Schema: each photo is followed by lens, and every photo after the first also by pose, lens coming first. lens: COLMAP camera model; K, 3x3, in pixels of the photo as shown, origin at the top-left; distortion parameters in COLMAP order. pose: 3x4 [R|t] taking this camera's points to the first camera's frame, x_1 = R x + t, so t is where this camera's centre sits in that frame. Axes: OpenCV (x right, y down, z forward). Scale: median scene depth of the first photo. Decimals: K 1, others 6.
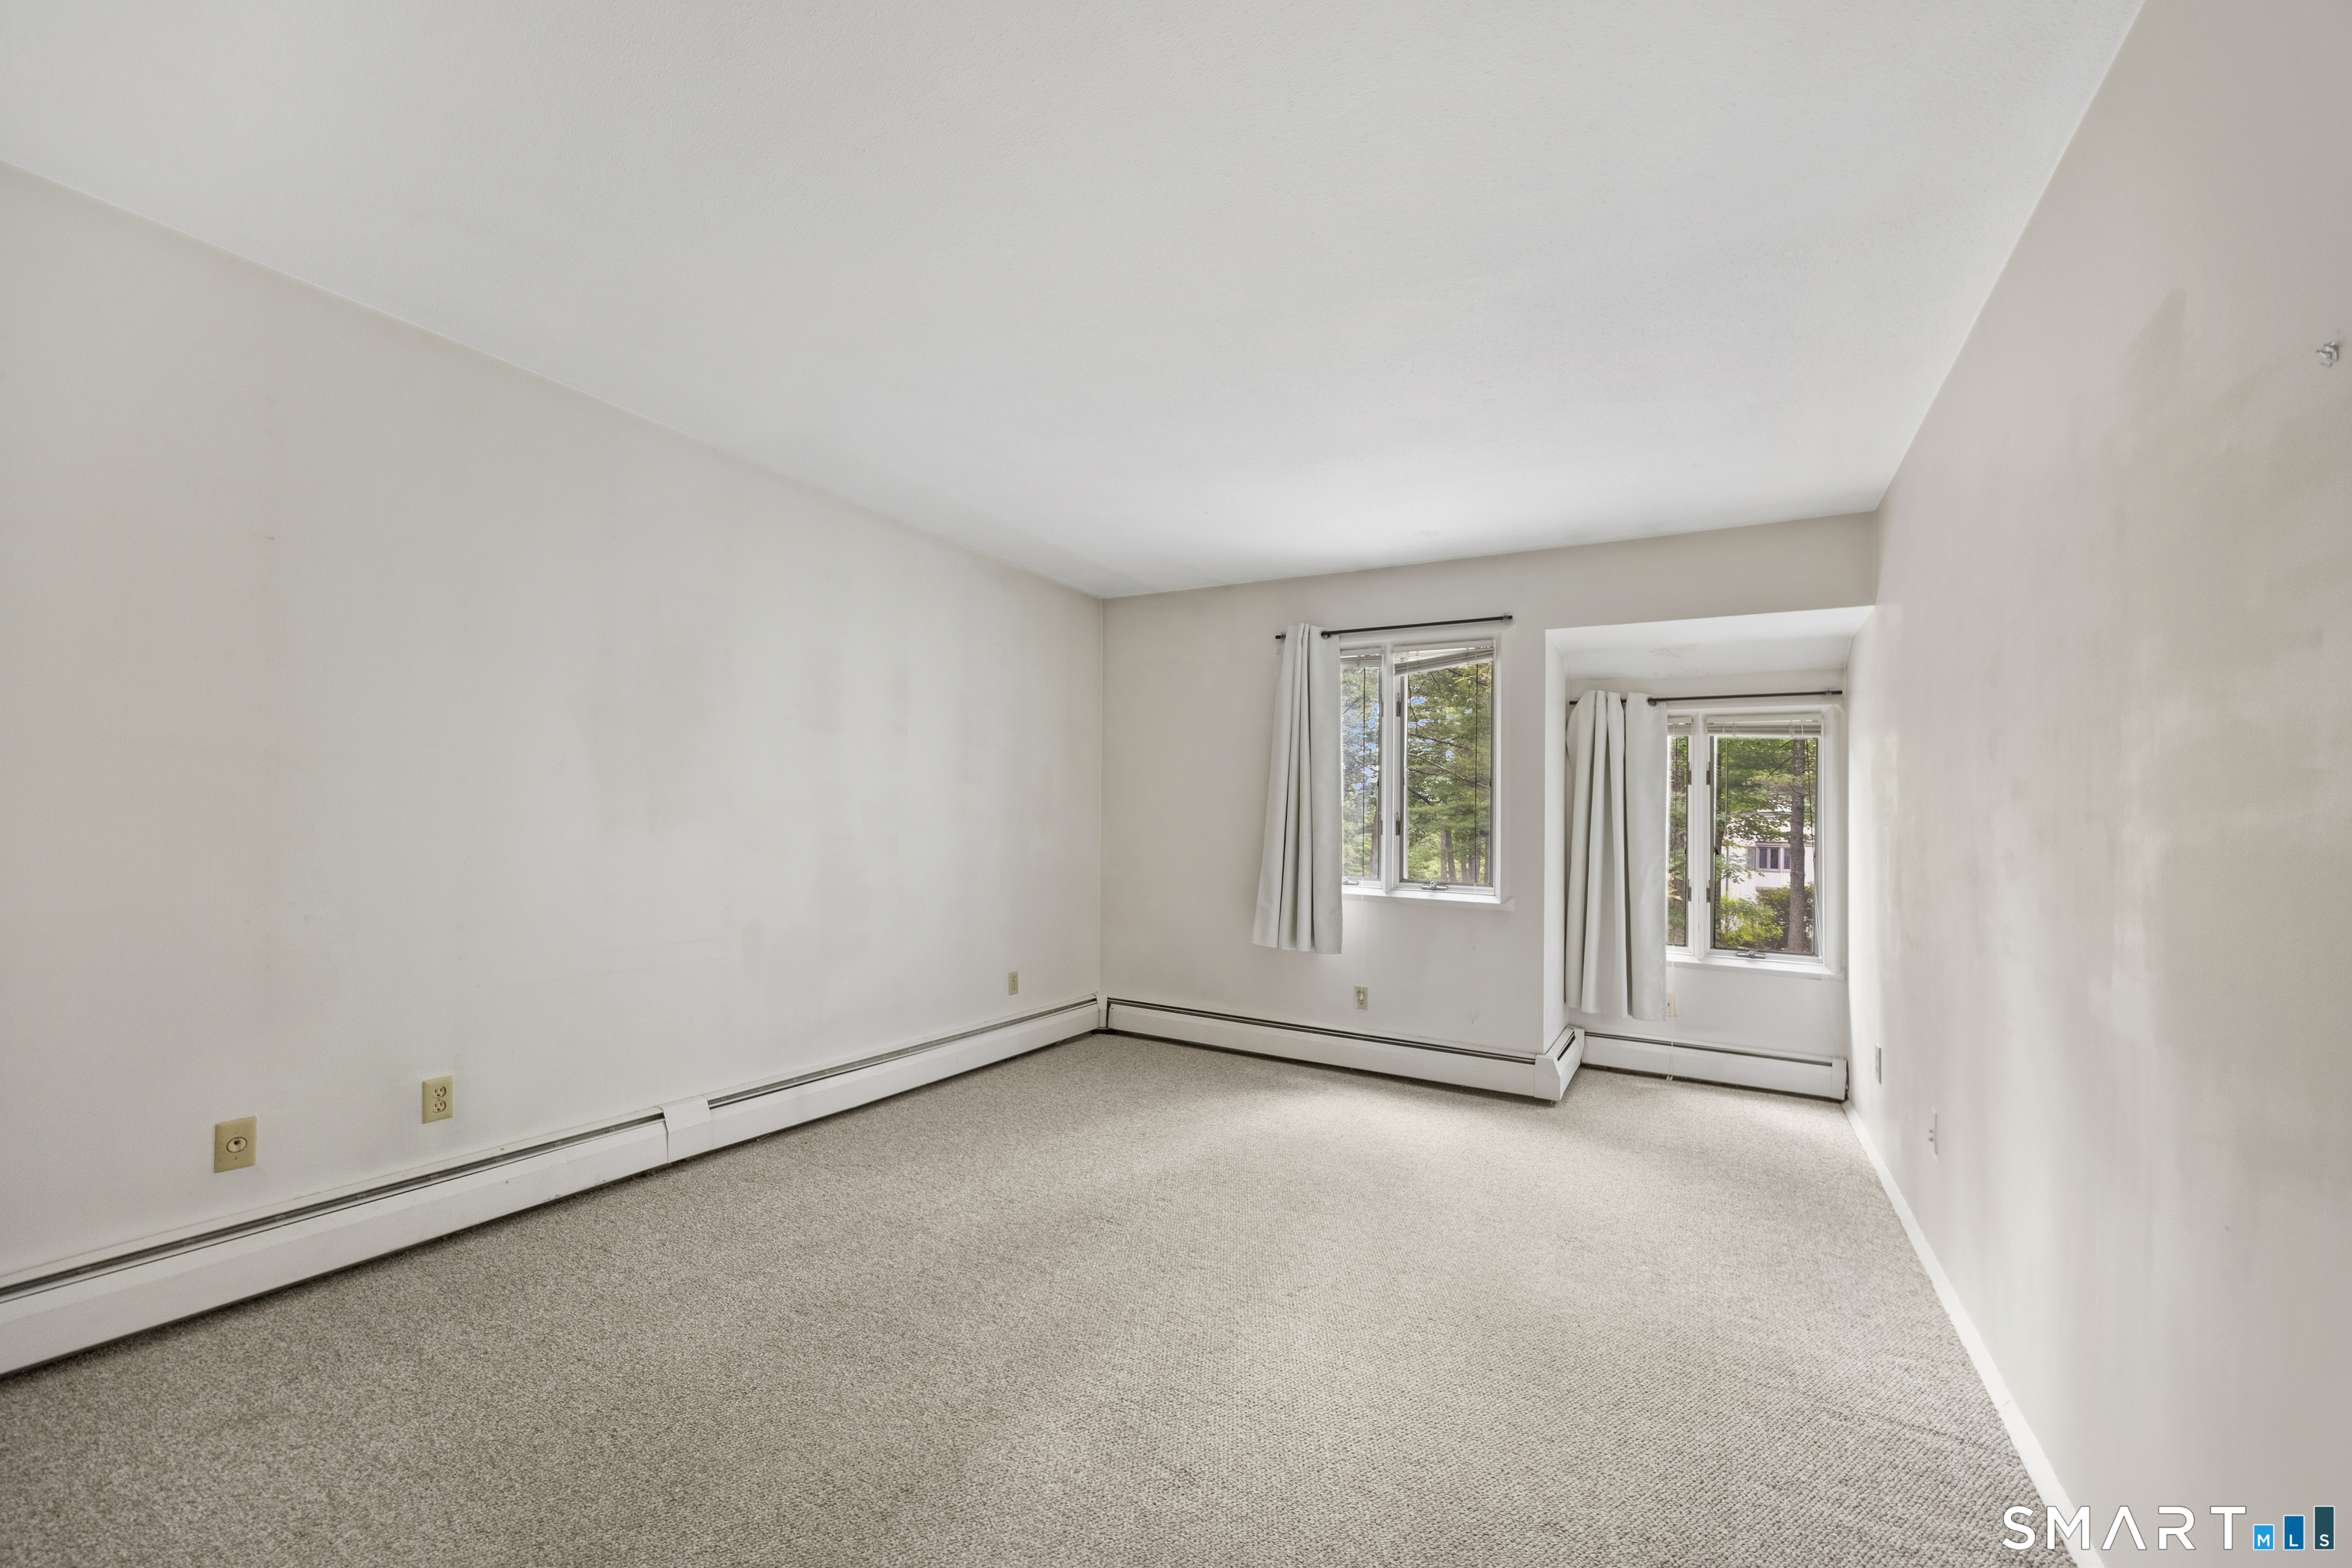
lens RADIAL K [[916.2, 0, 1178.8], [0, 916.2, 801.6], [0, 0, 1]] dist [0.007588, -0.000331]
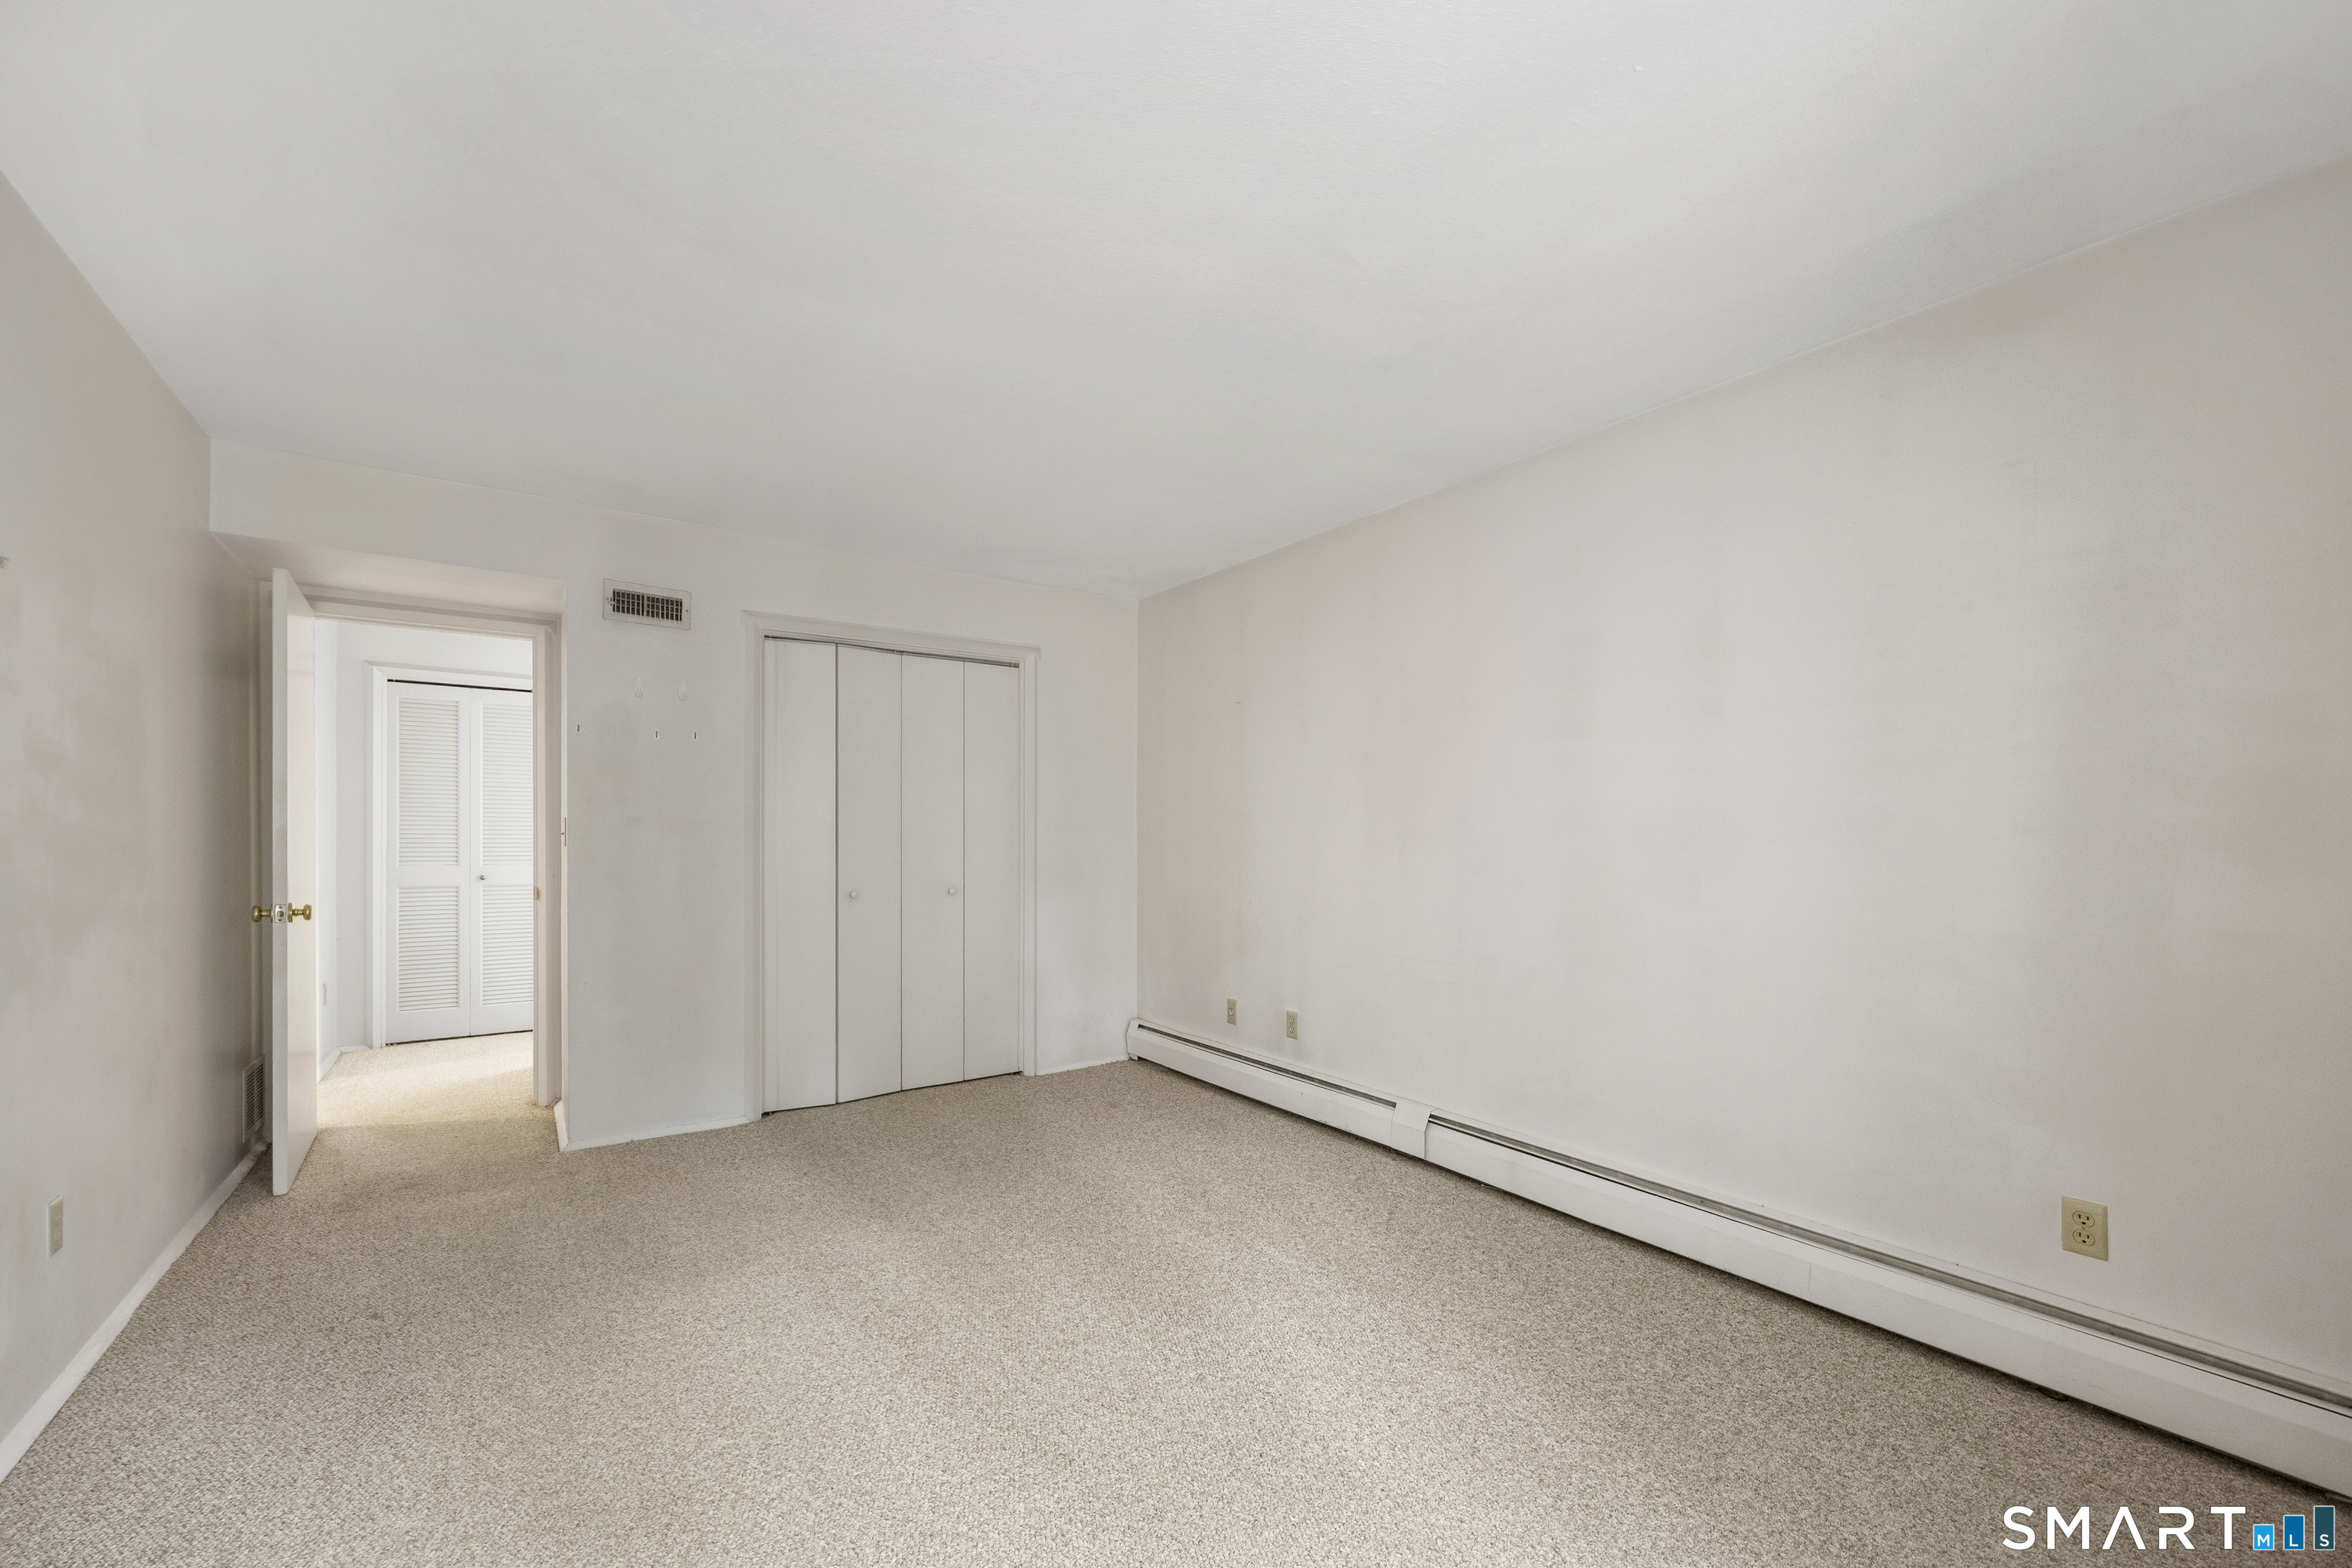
lens RADIAL K [[925.5, 0, 1174.0], [0, 925.5, 807.6], [0, 0, 1]] dist [-0.001010, -0.000374]
pose [[-0.419952, -0.051298, -0.906096, 0.735023], [0.008813, 0.998124, -0.060593, 0.037610], [0.907504, -0.033432, -0.418712, 1.434633]]
